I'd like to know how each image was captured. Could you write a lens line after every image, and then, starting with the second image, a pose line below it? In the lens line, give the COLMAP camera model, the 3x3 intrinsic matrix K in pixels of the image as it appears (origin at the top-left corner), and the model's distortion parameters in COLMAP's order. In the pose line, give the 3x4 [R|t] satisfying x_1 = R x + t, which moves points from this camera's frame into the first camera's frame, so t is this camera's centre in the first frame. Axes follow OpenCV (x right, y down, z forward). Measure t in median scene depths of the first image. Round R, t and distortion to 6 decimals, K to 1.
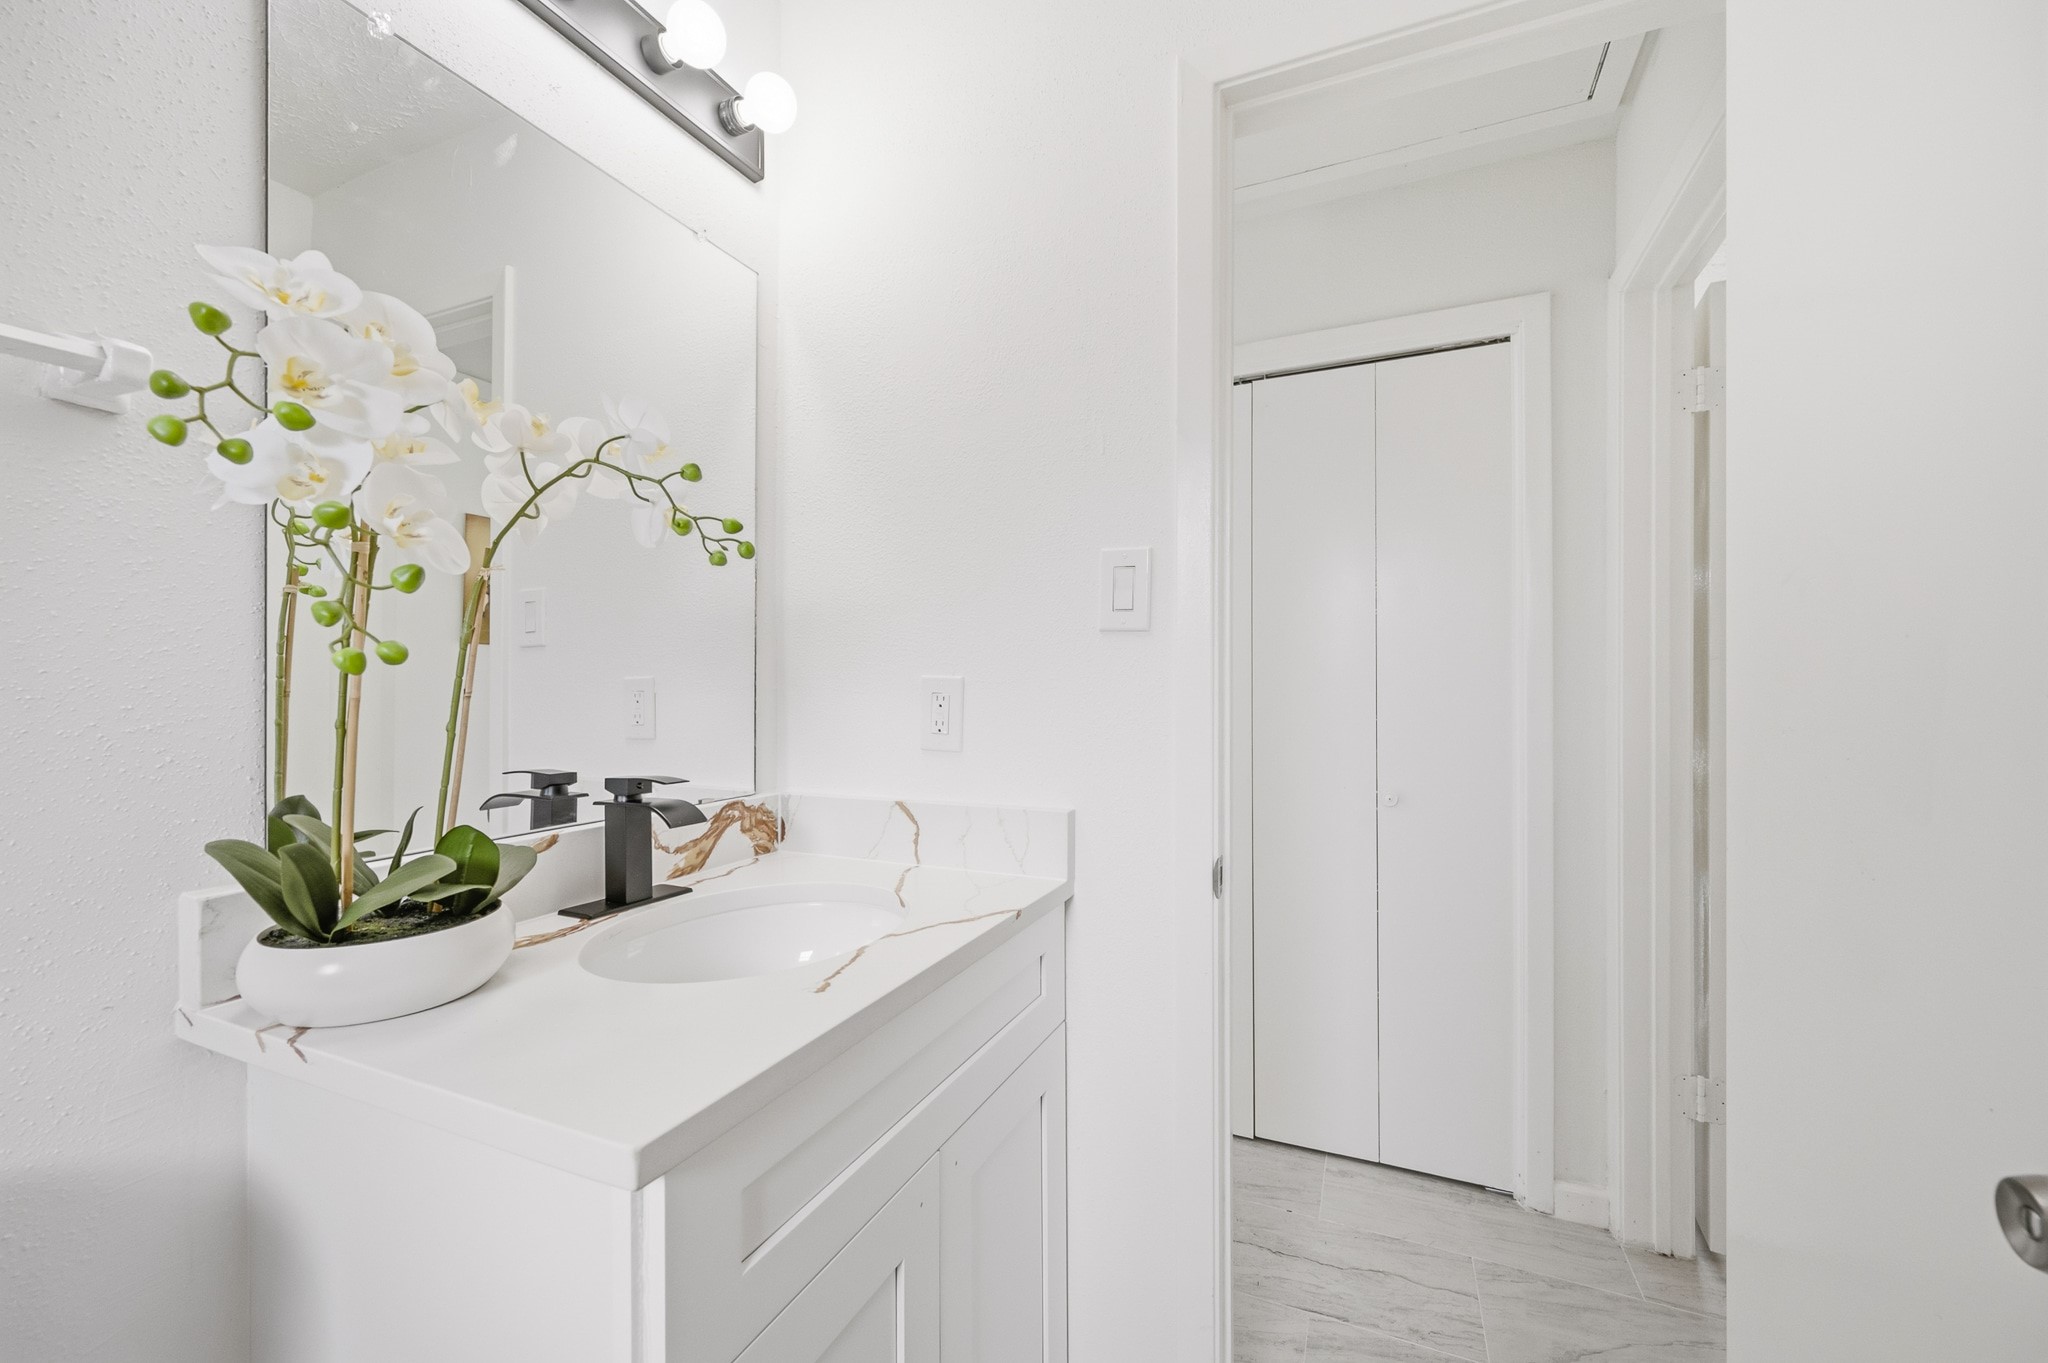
lens RADIAL K [[821.5, 0, 1019.6], [0, 821.5, 676.8], [0, 0, 1]] dist [0.002573, 0.000185]
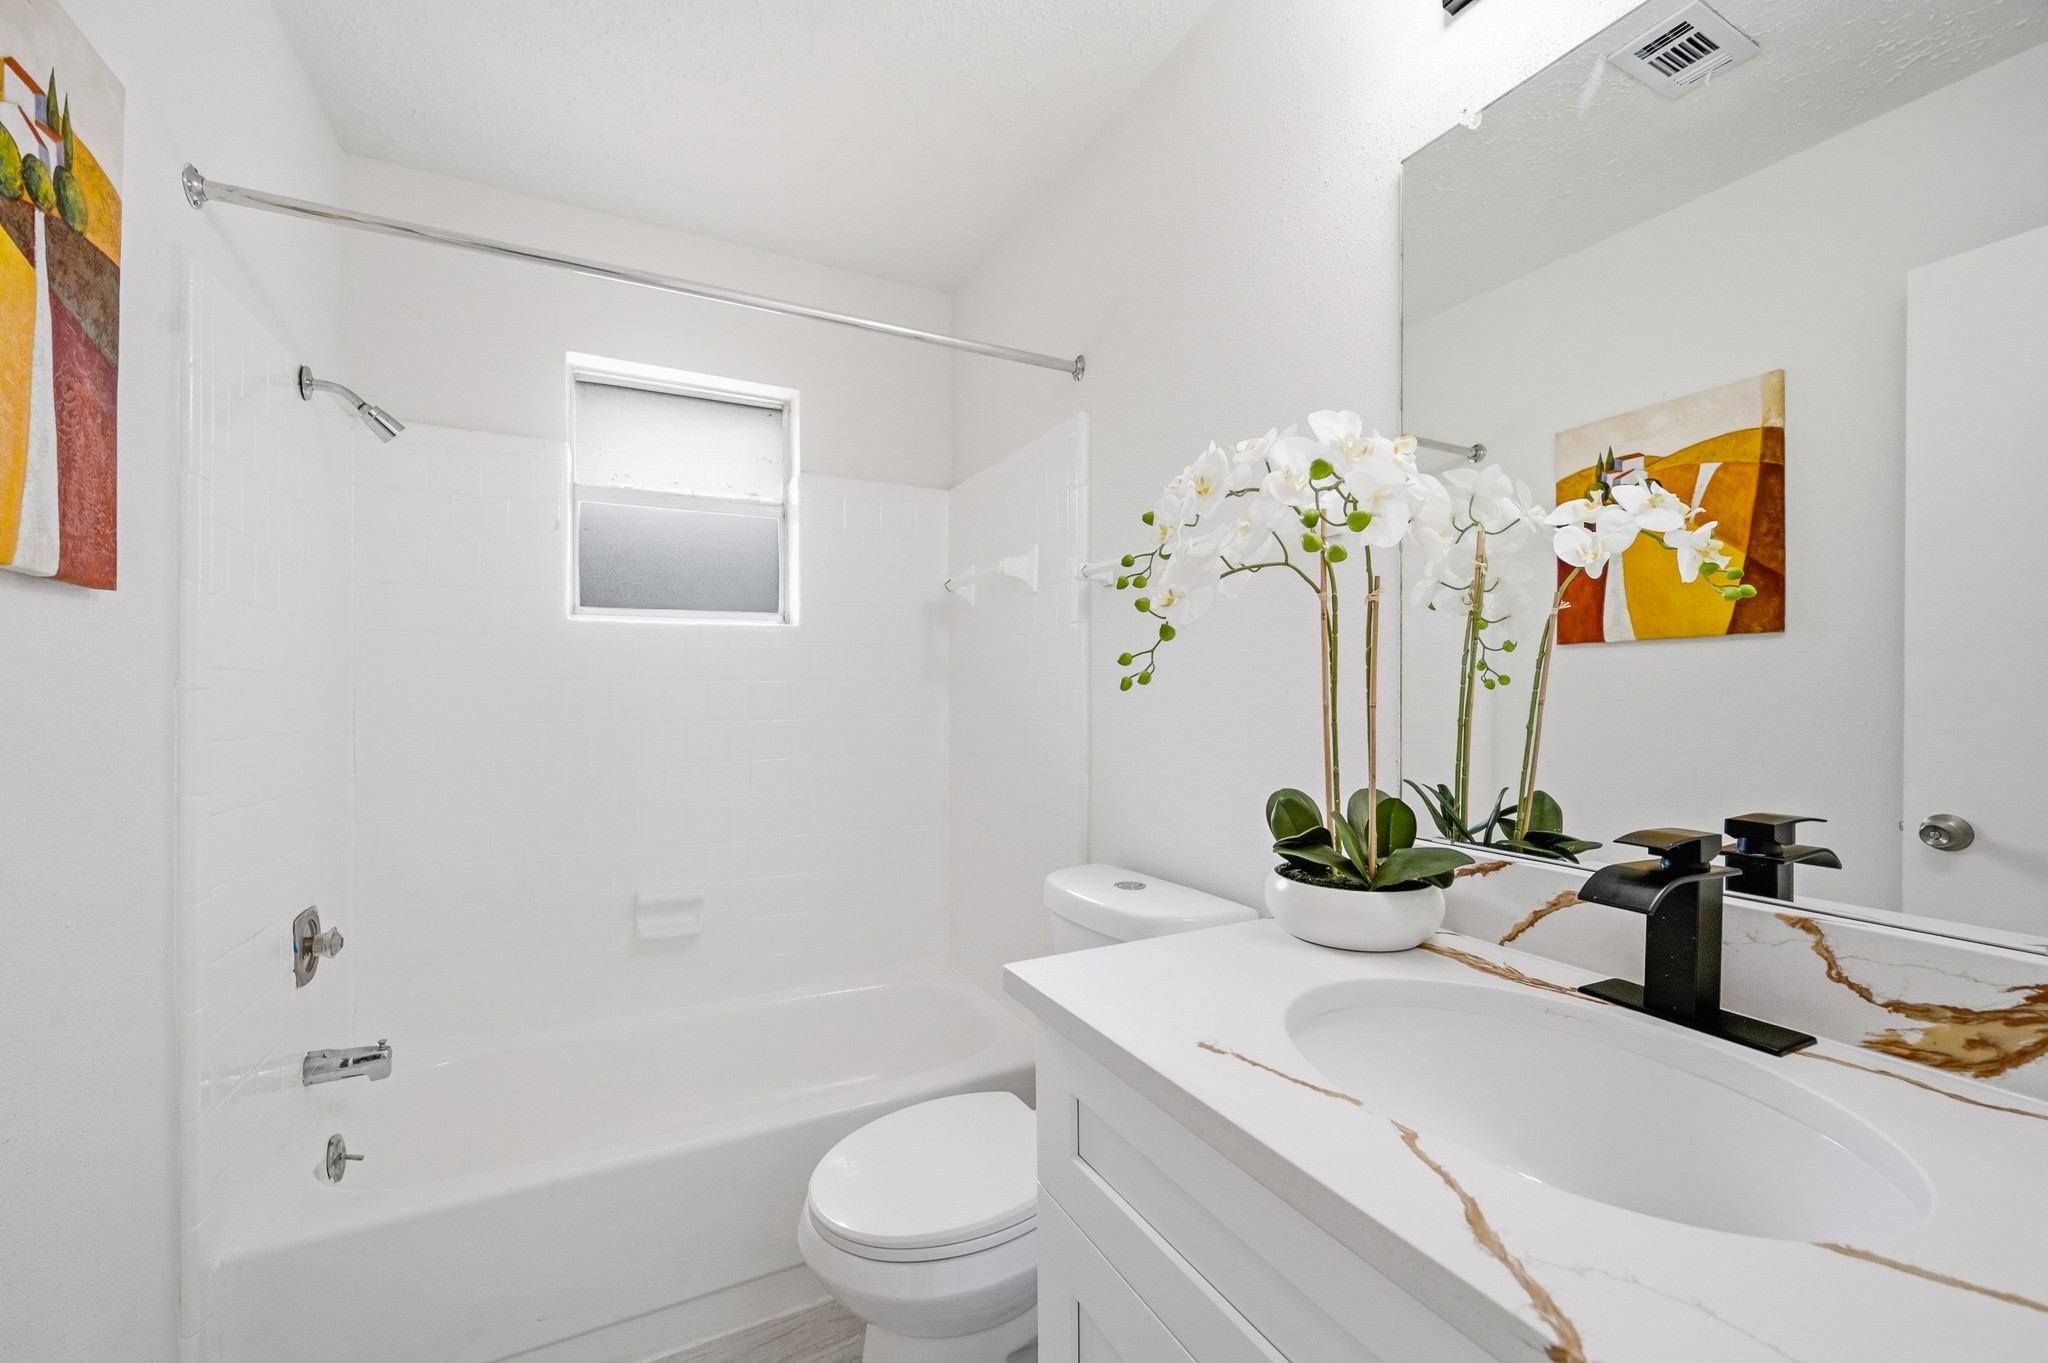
lens RADIAL K [[821.5, 0, 1019.2], [0, 821.5, 688.2], [0, 0, 1]] dist [0.002573, 0.000185]
pose [[-0.620961, -0.001670, -0.783840, 0.440603], [0.000815, 0.999996, -0.002776, 0.008203], [0.783841, -0.002362, -0.620957, 1.104118]]
